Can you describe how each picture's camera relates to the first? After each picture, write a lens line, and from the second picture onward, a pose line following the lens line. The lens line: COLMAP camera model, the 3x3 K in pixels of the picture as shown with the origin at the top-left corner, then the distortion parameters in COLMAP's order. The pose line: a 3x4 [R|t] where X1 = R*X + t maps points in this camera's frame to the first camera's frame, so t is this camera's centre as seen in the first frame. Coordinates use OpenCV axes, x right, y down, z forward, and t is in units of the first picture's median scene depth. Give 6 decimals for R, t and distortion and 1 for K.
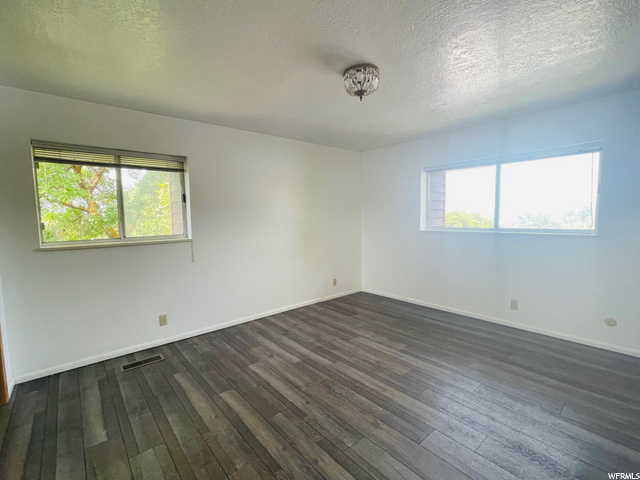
lens RADIAL K [[296.2, 0, 320.0], [0, 296.2, 240.0], [0, 0, 1]] dist [0.001059, 0.000020]
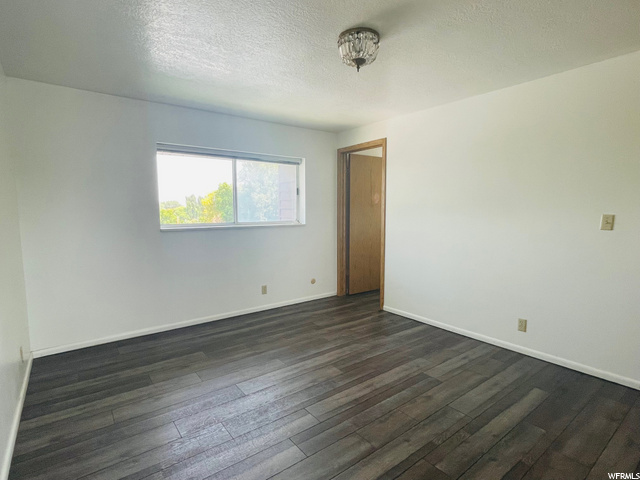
lens RADIAL K [[333.0, 0, 310.8], [0, 333.0, 240.6], [0, 0, 1]] dist [-0.000954, -0.000263]
pose [[0.074967, -0.080056, 0.993967, -0.641530], [0.086486, 0.993538, 0.073498, -0.048208], [-0.993428, 0.080454, 0.081407, 0.811838]]
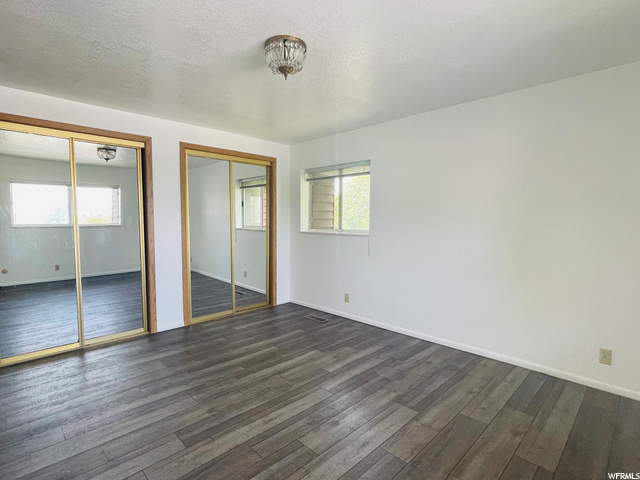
lens RADIAL K [[333.0, 0, 310.8], [0, 333.0, 240.6], [0, 0, 1]] dist [-0.000954, -0.000263]
pose [[0.054784, 0.084939, -0.994879, 0.844219], [-0.087175, 0.992978, 0.079976, -0.065254], [0.994685, 0.082348, 0.061804, 0.777294]]
